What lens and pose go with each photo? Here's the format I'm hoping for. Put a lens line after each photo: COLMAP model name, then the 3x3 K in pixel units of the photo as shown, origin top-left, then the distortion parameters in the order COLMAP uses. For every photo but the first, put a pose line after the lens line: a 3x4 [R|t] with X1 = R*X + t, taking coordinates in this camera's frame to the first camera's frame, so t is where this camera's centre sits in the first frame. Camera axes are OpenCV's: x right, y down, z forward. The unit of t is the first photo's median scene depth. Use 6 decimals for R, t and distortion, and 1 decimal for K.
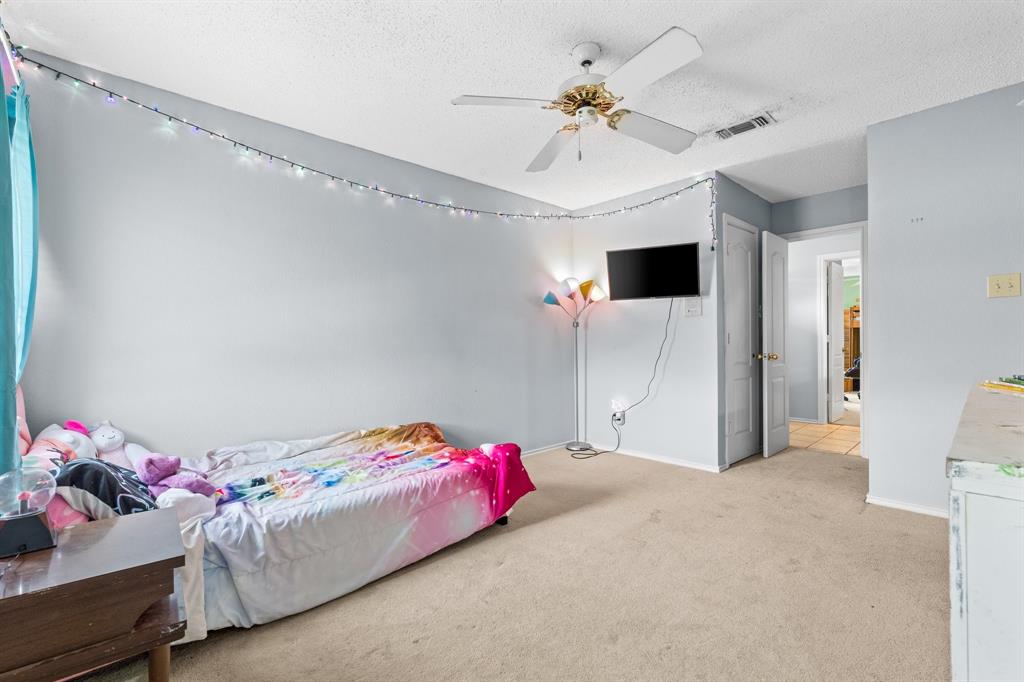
lens RADIAL K [[450.9, 0, 514.1], [0, 450.9, 339.4], [0, 0, 1]] dist [-0.003647, 0.000787]
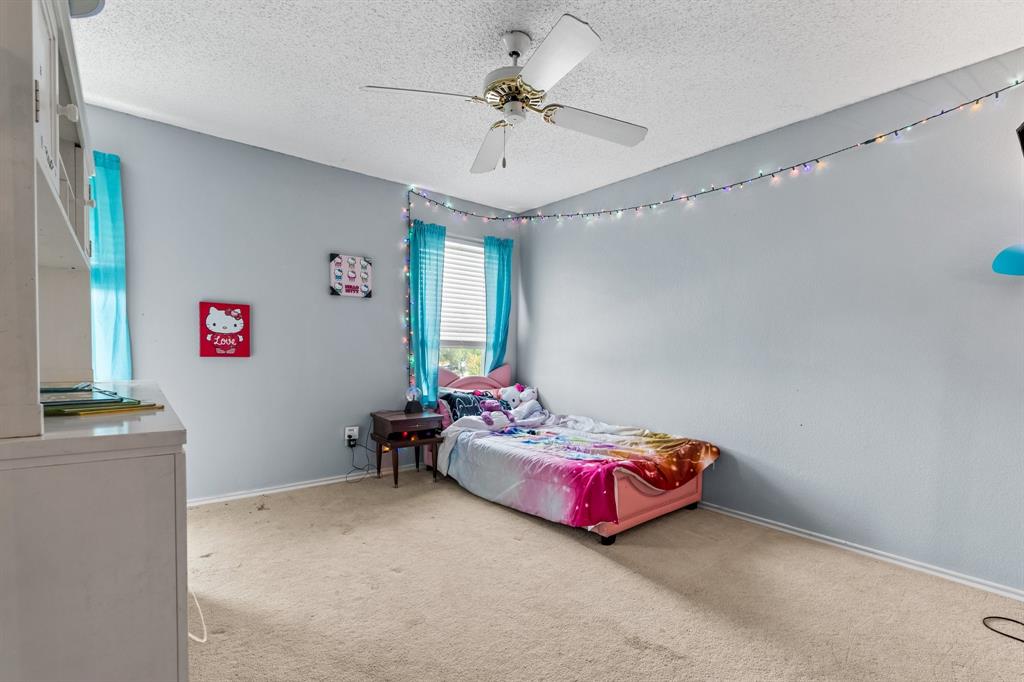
lens RADIAL K [[450.9, 0, 514.4], [0, 450.9, 368.6], [0, 0, 1]] dist [-0.003647, 0.000787]
pose [[-0.047510, 0.050770, -0.997580, 0.974161], [-0.016461, 0.998532, 0.051602, -0.000332], [0.998735, 0.018872, -0.046604, 0.916531]]
